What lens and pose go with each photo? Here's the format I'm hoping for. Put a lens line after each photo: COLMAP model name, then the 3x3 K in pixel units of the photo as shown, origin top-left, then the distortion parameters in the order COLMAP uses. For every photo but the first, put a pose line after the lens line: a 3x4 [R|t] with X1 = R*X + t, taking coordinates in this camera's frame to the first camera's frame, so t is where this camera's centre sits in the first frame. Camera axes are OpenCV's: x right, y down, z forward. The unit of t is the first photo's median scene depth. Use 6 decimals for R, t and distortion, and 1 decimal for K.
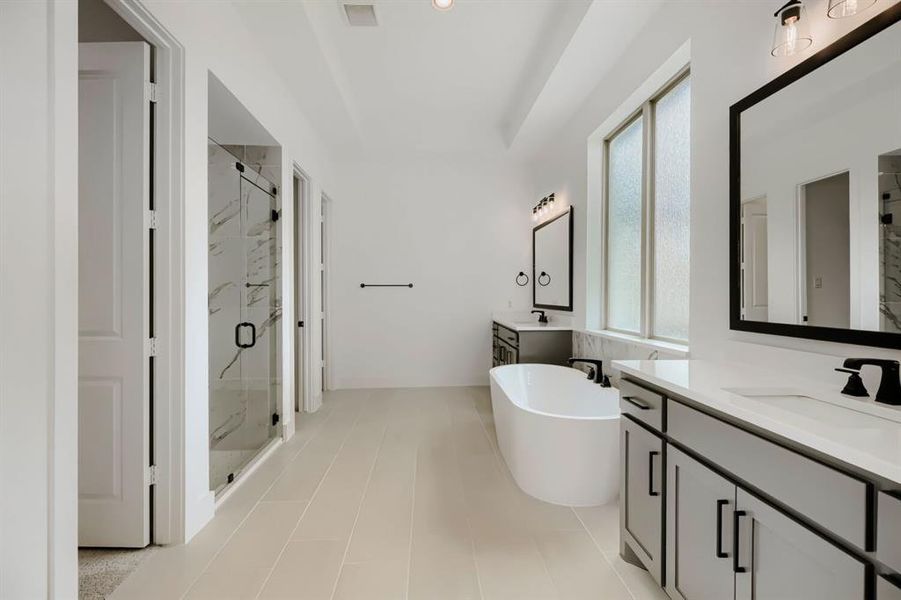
lens RADIAL K [[419.2, 0, 450.5], [0, 419.2, 300.0], [0, 0, 1]] dist [-0.000744, -0.000171]
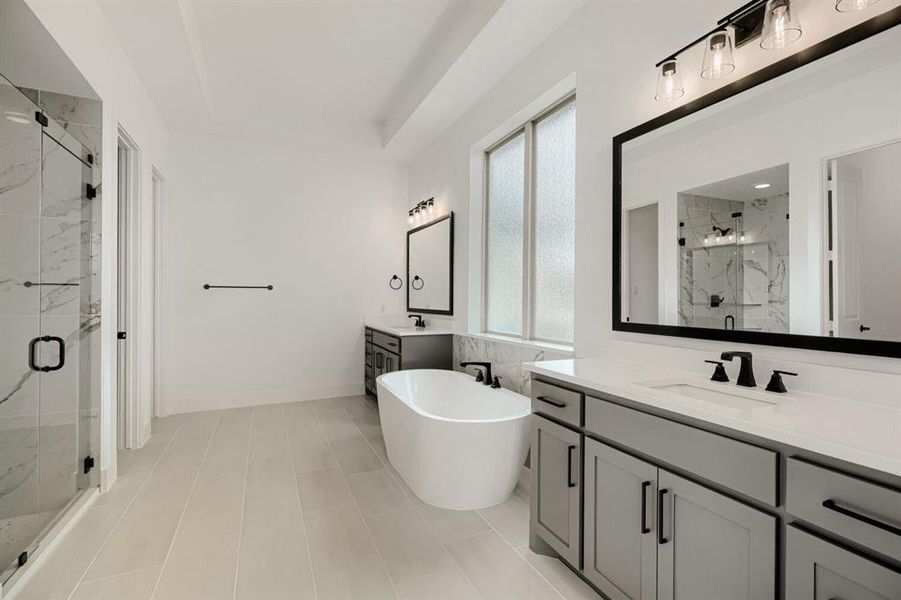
lens RADIAL K [[425.3, 0, 466.9], [0, 425.3, 301.1], [0, 0, 1]] dist [0.001873, 0.000164]
pose [[0.924772, 0.002779, 0.380512, -0.086984], [-0.000373, 0.999979, -0.006396, -0.001605], [-0.380522, 0.005773, 0.924754, 0.042989]]
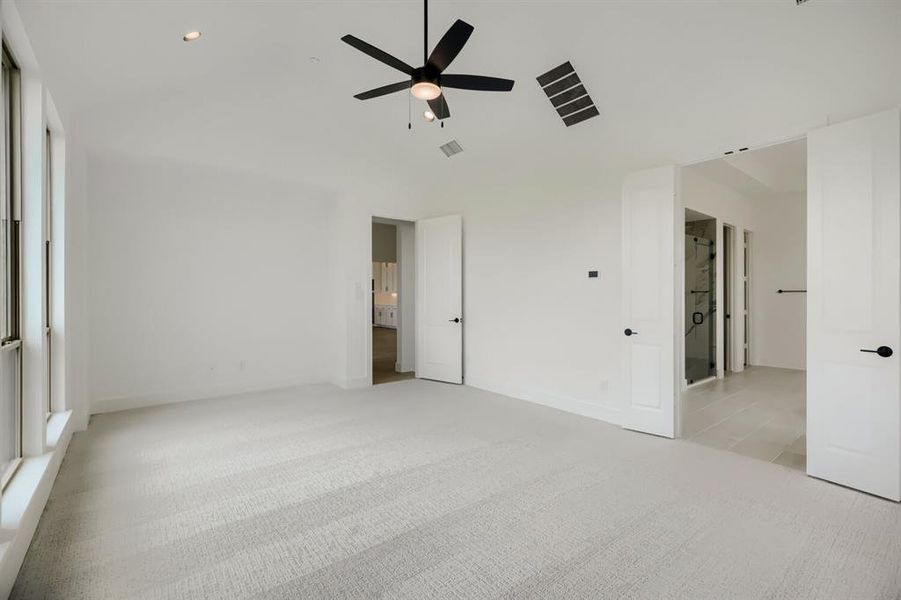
lens RADIAL K [[405.4, 0, 450.5], [0, 405.4, 300.0], [0, 0, 1]] dist [-0.000874, 0.000131]
pose [[0.585478, -0.000123, -0.810688, 0.365990], [-0.004506, 0.999984, -0.003405, 0.004916], [0.810676, 0.005646, 0.585468, -1.011297]]
